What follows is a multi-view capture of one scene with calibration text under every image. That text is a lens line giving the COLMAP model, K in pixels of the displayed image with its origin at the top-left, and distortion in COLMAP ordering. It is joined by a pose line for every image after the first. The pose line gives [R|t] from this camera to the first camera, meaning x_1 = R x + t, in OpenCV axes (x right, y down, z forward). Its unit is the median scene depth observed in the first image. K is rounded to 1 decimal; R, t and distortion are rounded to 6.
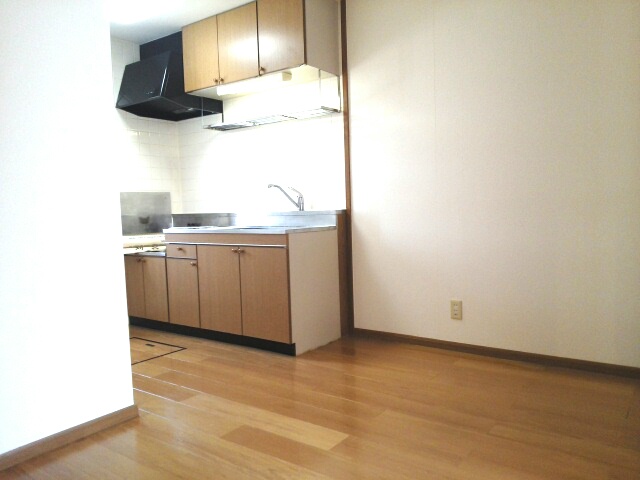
lens RADIAL K [[509.3, 0, 320.0], [0, 509.3, 240.0], [0, 0, 1]] dist [0.005642, -0.004551]
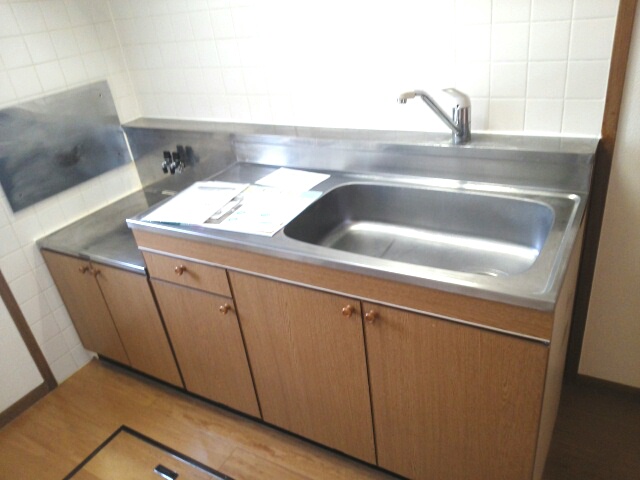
lens RADIAL K [[509.3, 0, 320.0], [0, 509.3, 240.0], [0, 0, 1]] dist [0.005642, -0.004551]
pose [[0.989590, -0.127040, 0.067617, -0.193914], [0.088187, 0.906592, 0.412692, -0.168577], [-0.113730, -0.402433, 0.908357, 0.636992]]
